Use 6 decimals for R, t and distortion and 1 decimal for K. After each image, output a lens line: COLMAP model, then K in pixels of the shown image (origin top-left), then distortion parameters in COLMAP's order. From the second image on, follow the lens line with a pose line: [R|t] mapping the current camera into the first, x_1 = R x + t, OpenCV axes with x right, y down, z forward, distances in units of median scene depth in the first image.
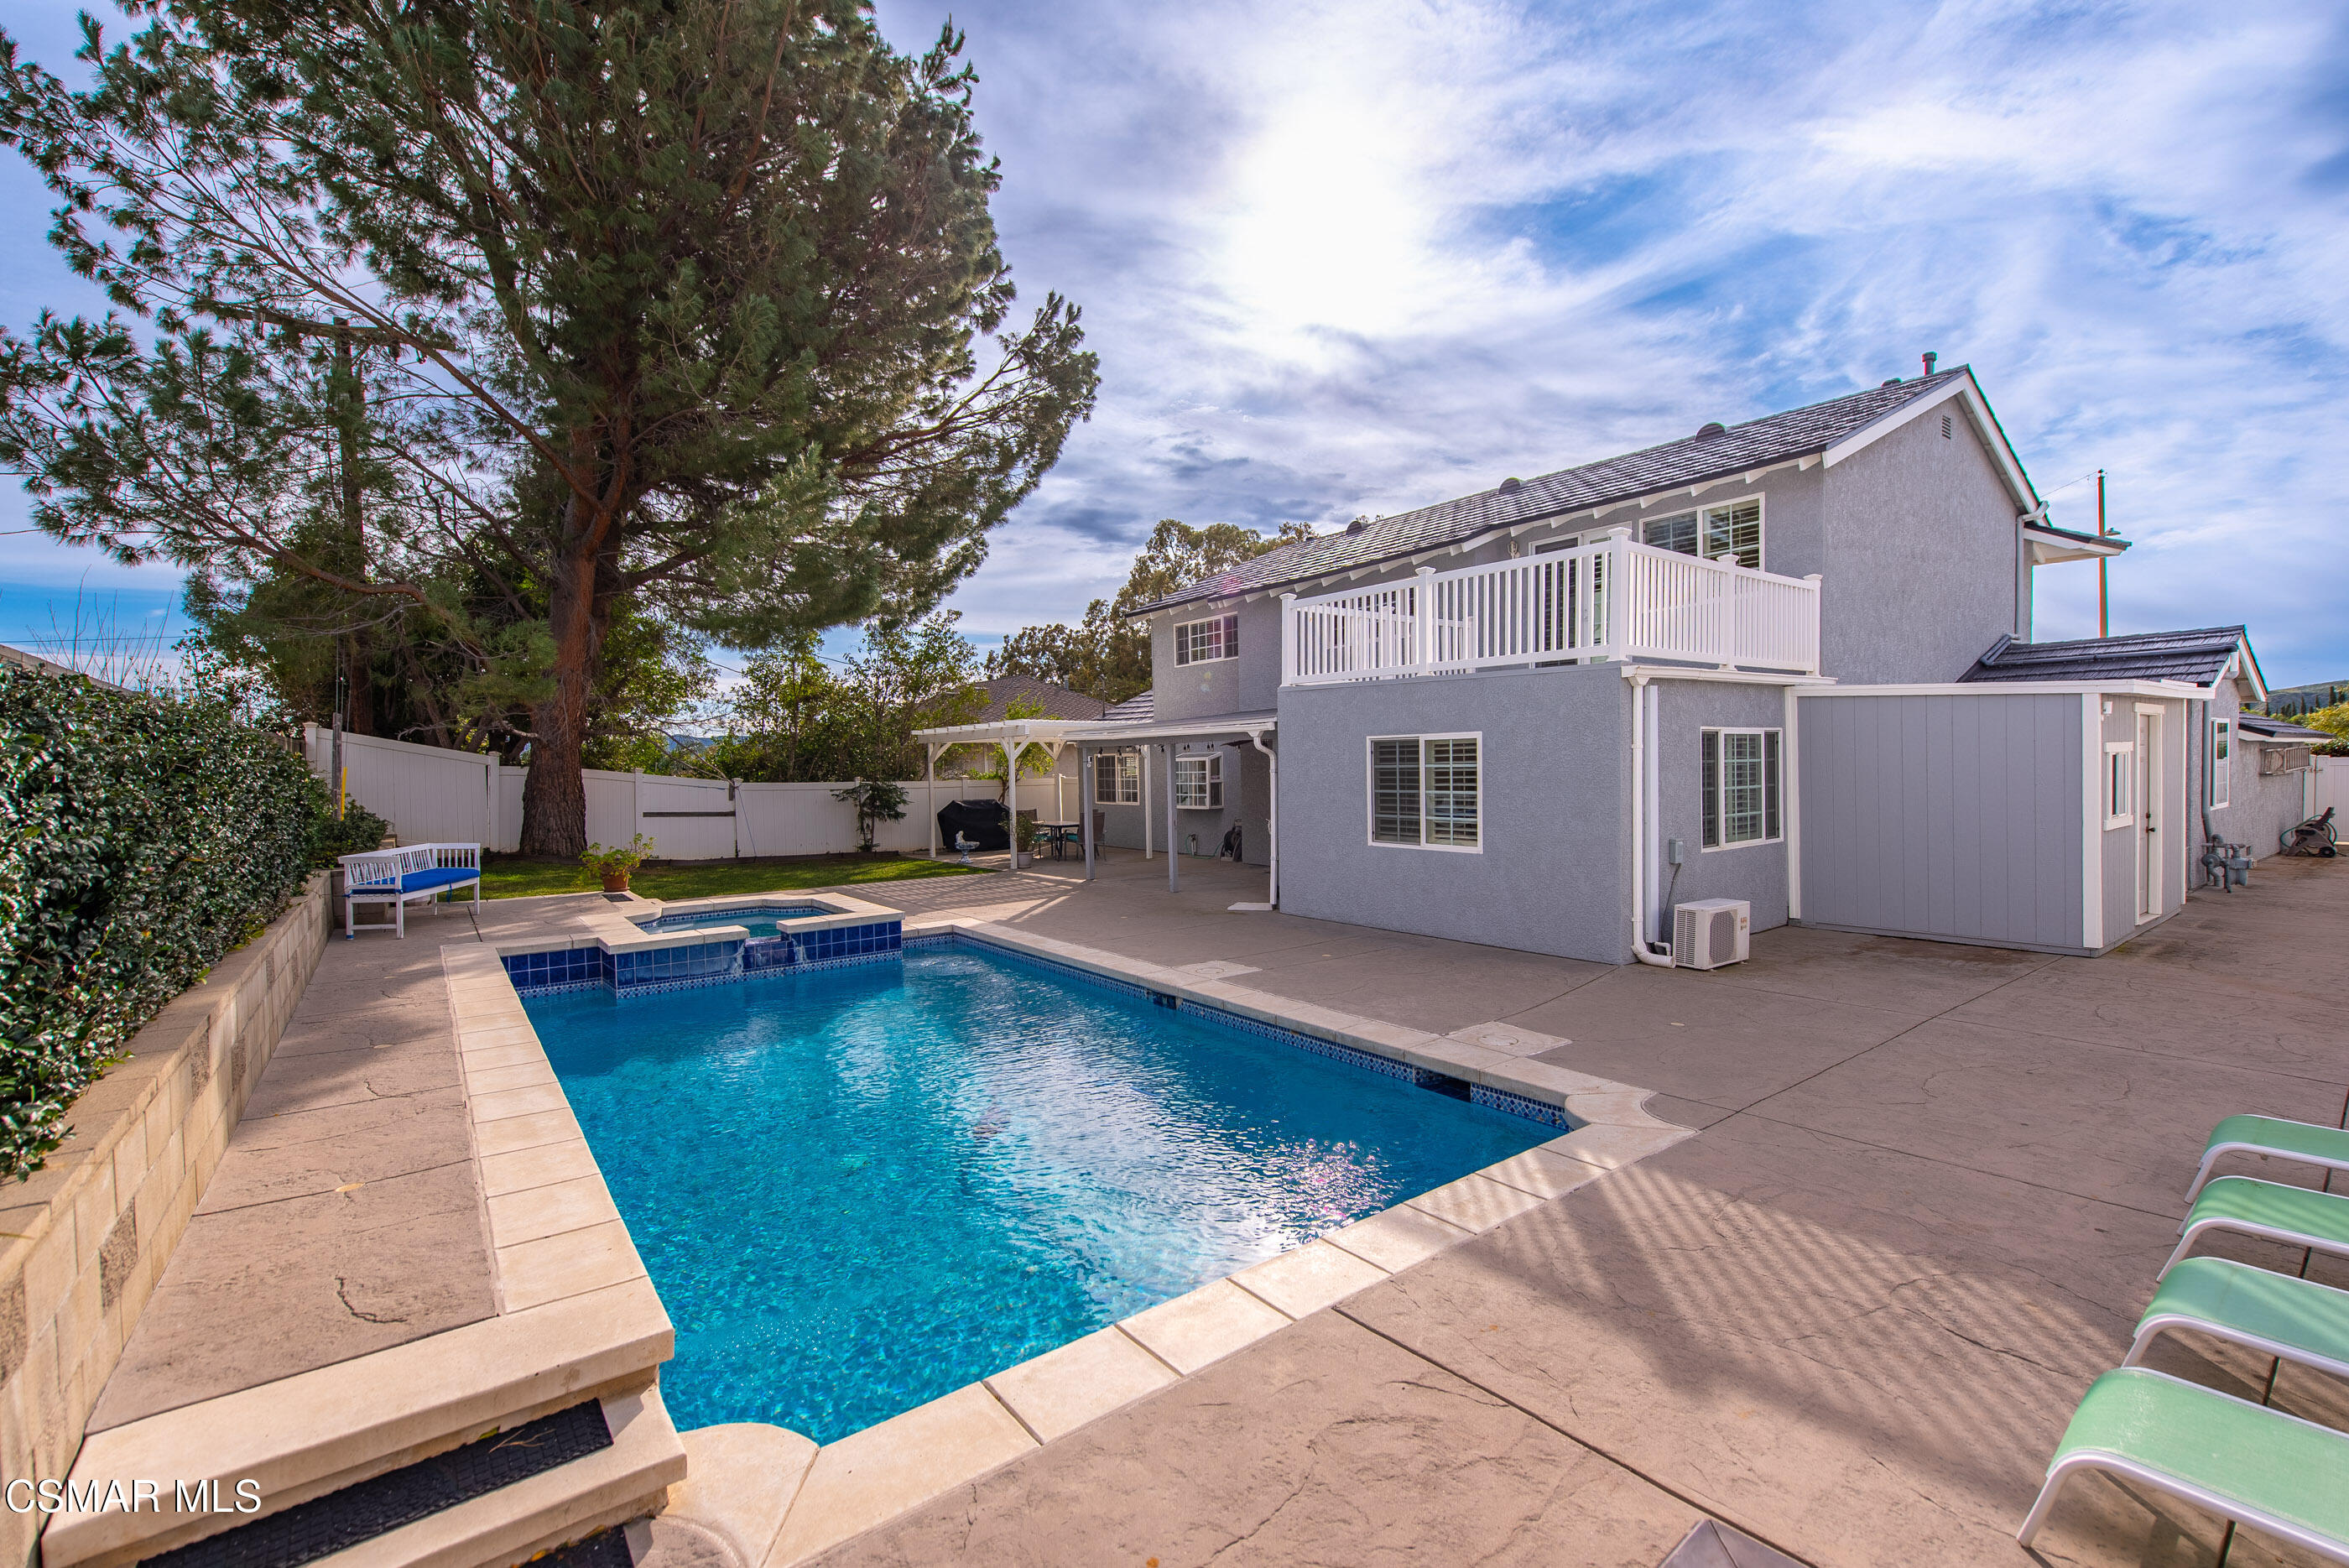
lens RADIAL K [[1023.2, 0, 1177.5], [0, 1023.2, 751.5], [0, 0, 1]] dist [0.013750, -0.010275]
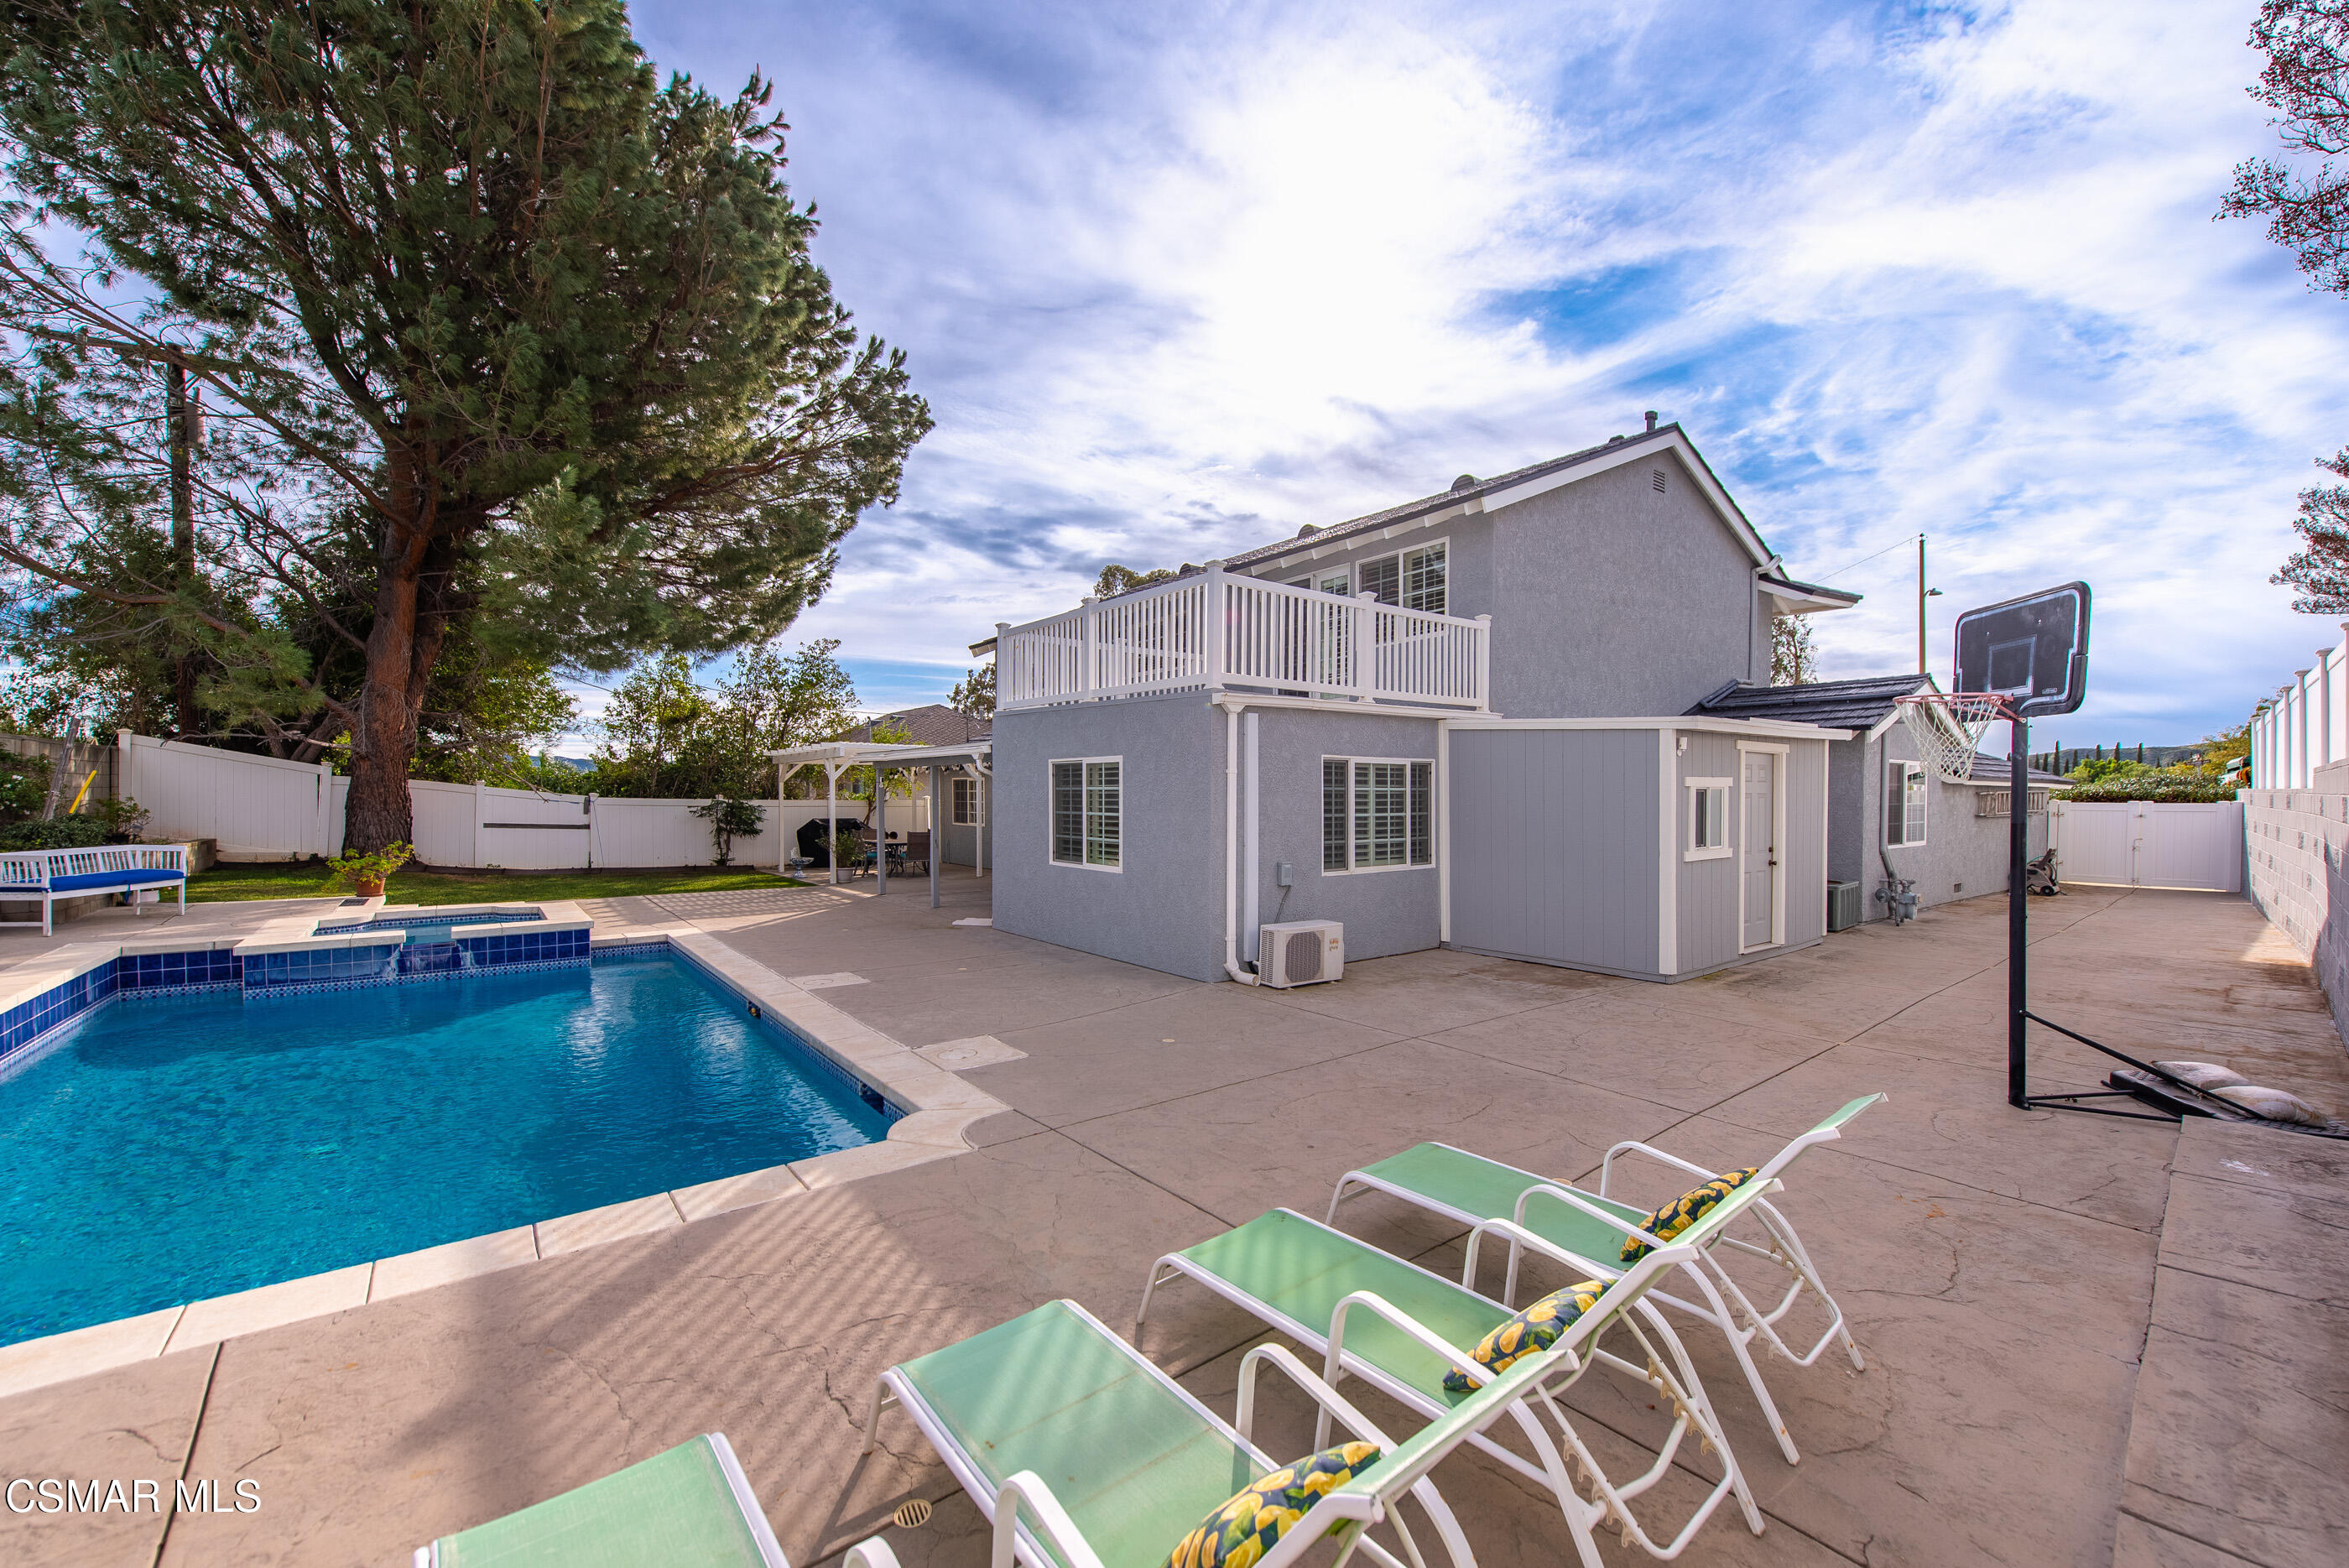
lens RADIAL K [[942.7, 0, 1174.5], [0, 942.7, 784.0], [0, 0, 1]] dist [0.013073, -0.006703]
pose [[0.999709, 0.020160, 0.013256, 0.267310], [-0.020183, 0.999795, 0.001631, 0.005149], [-0.013220, -0.001898, 0.999911, 0.035112]]
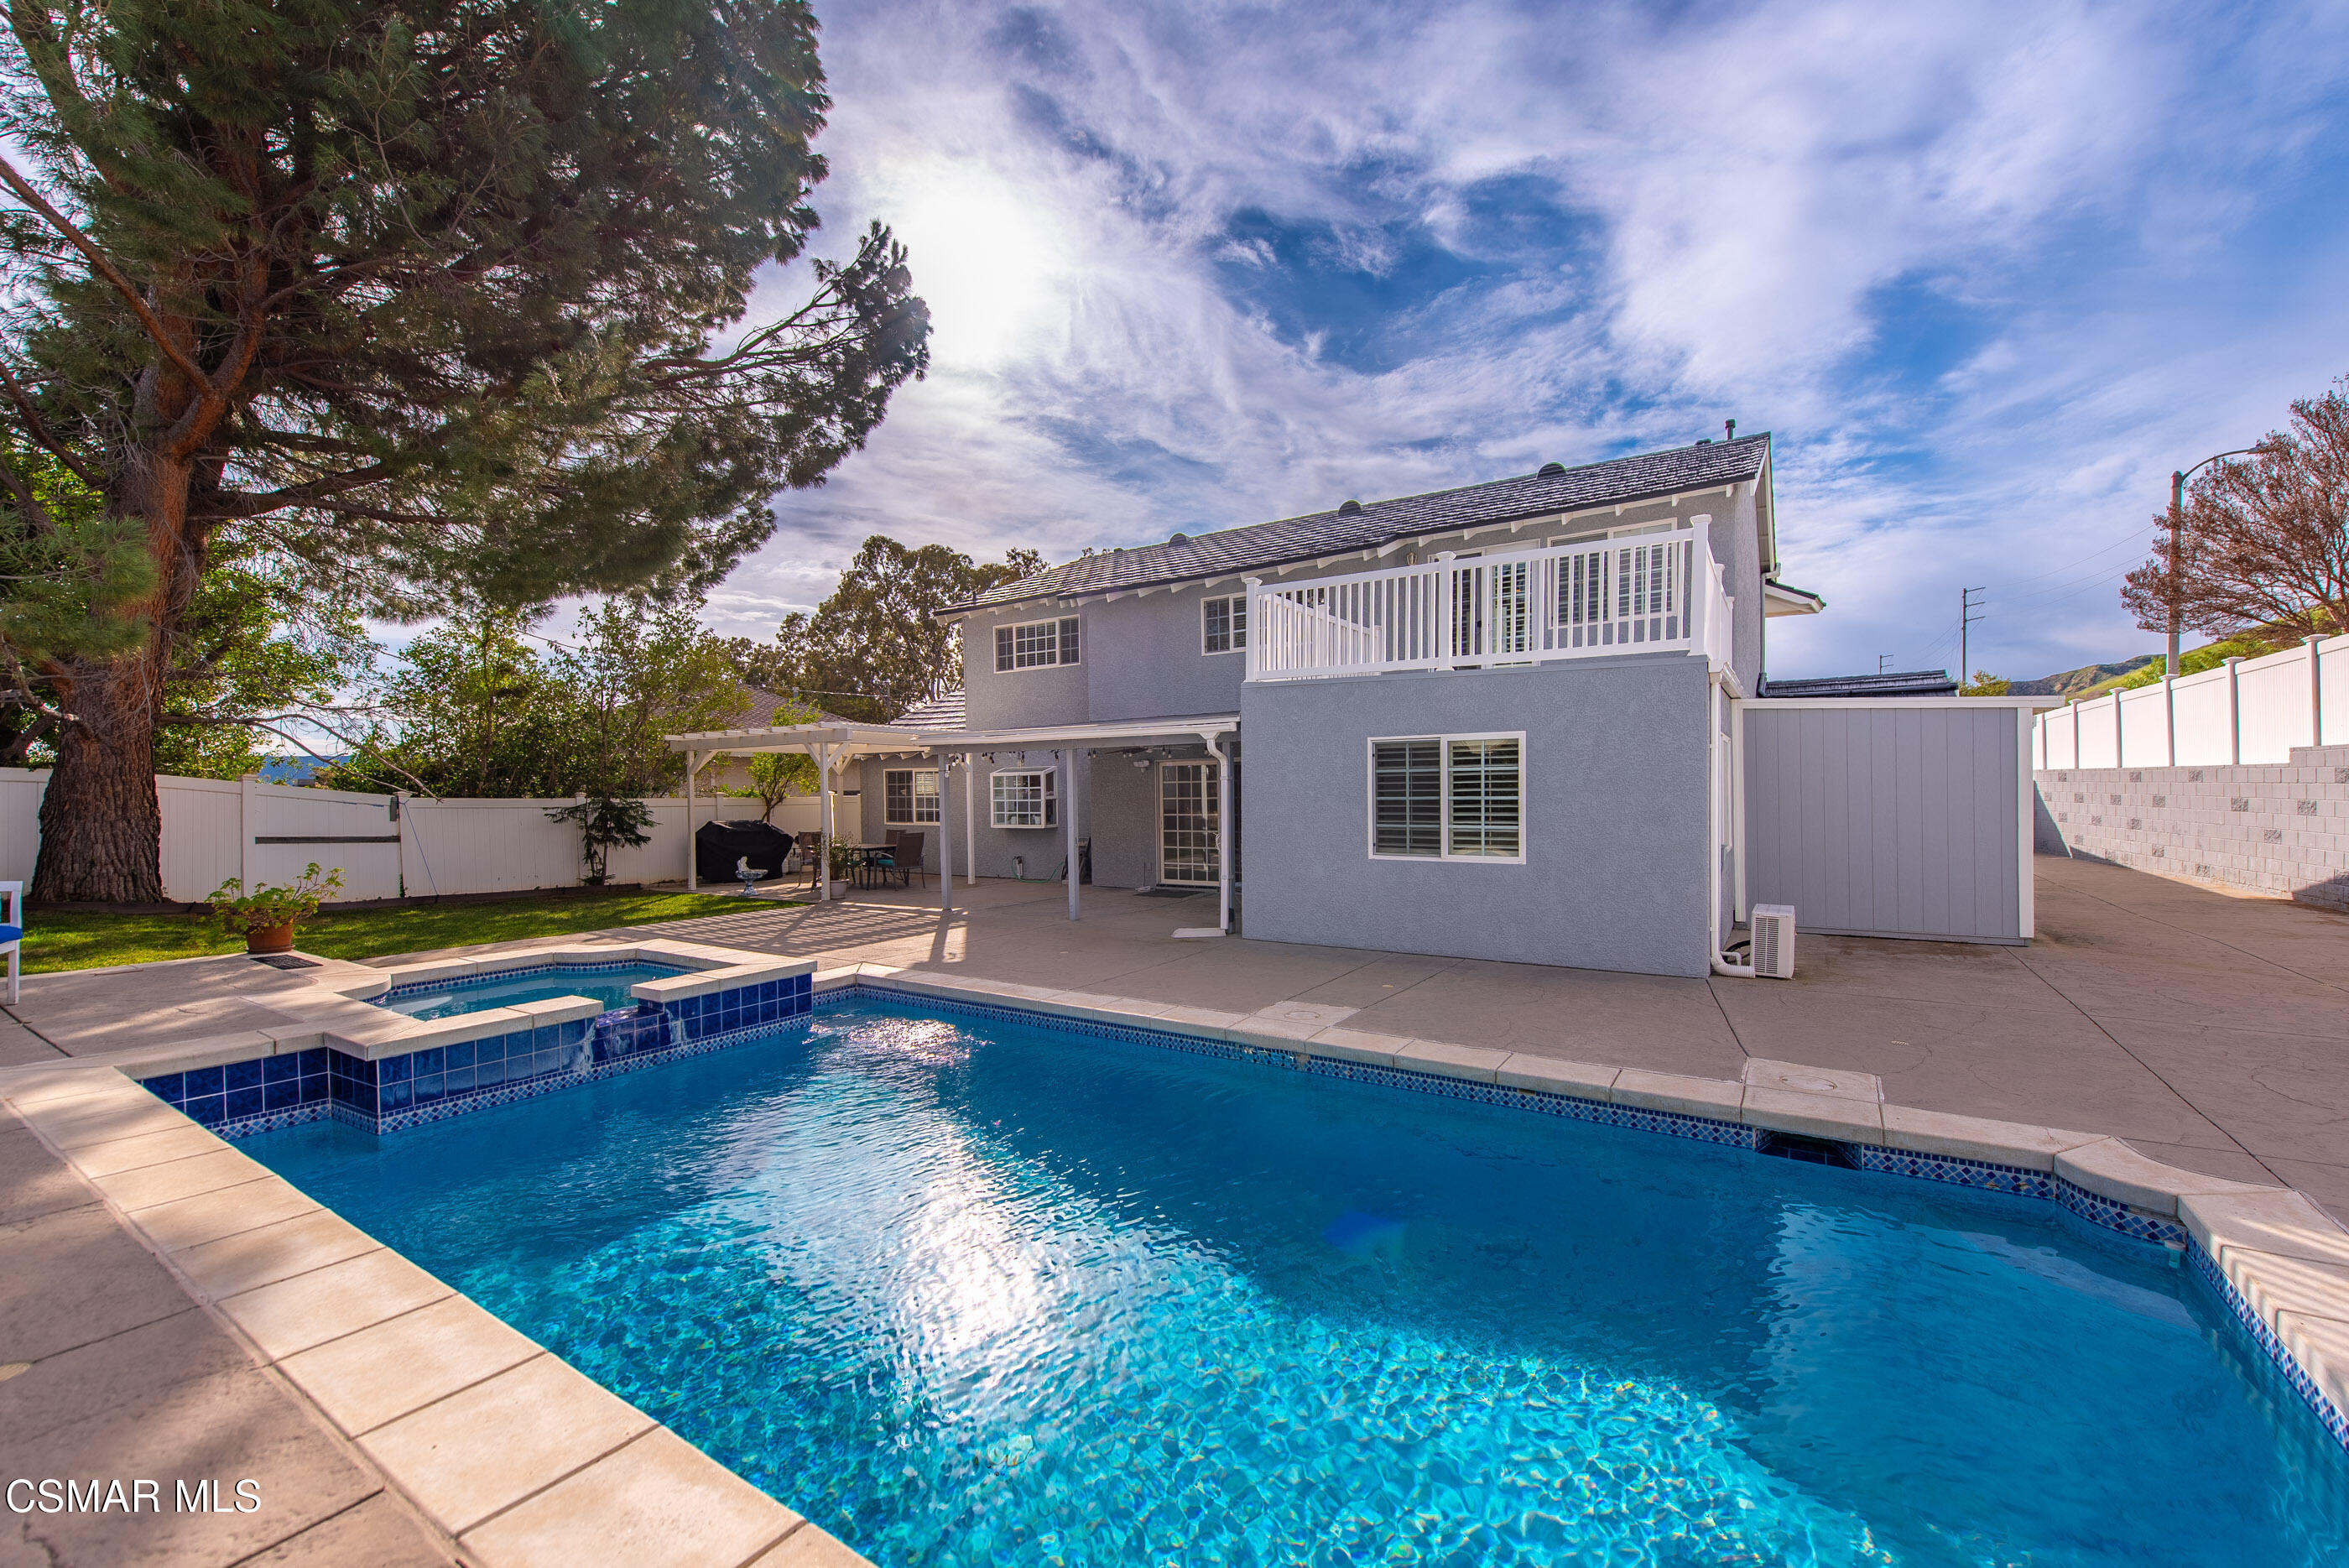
lens RADIAL K [[965.0, 0, 1202.1], [0, 965.0, 781.6], [0, 0, 1]] dist [0.018735, -0.009569]
pose [[0.938690, 0.010265, 0.344610, -0.218307], [-0.010482, 0.999944, -0.001234, 0.023459], [-0.344603, -0.002454, 0.938745, 0.226098]]
